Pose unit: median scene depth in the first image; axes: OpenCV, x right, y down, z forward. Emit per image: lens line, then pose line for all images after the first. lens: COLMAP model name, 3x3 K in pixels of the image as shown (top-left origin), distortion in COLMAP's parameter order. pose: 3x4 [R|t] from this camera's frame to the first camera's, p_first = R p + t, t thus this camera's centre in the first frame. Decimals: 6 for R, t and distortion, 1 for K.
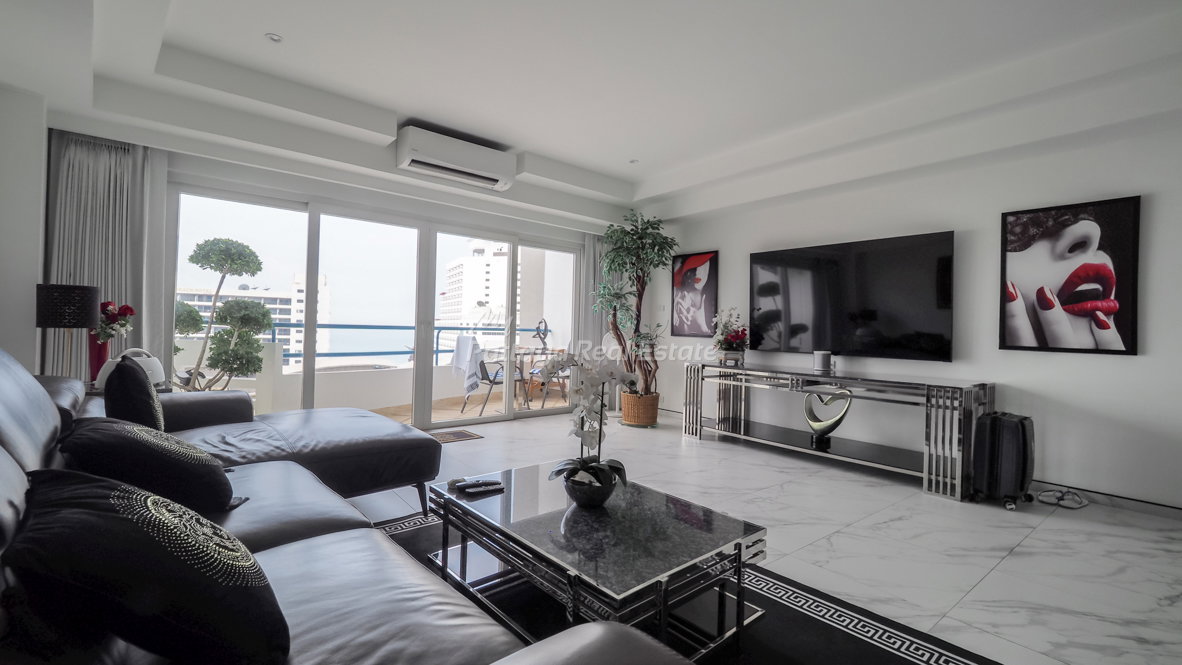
lens RADIAL K [[502.9, 0, 594.6], [0, 502.9, 320.5], [0, 0, 1]] dist [0.003485, -0.003033]
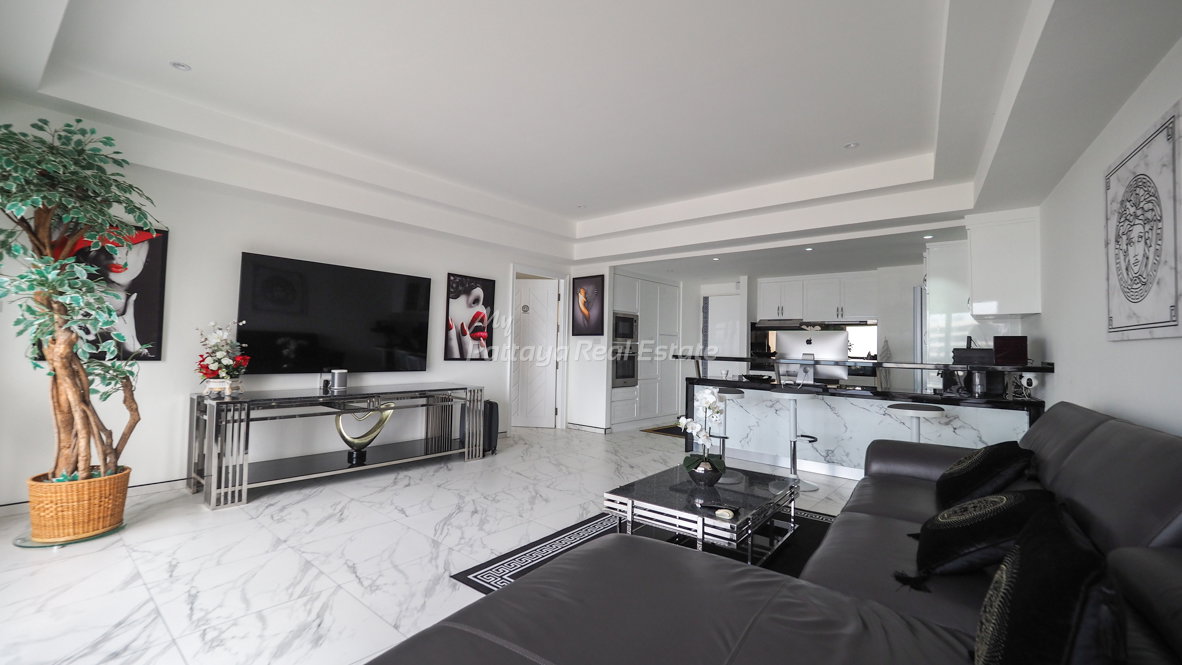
lens RADIAL K [[502.9, 0, 540.2], [0, 502.9, 307.0], [0, 0, 1]] dist [0.003485, -0.003033]
pose [[-0.153023, 0.066422, 0.985988, -0.817843], [-0.025495, 0.997141, -0.071130, -0.004533], [-0.987894, -0.036023, -0.150892, 1.010856]]
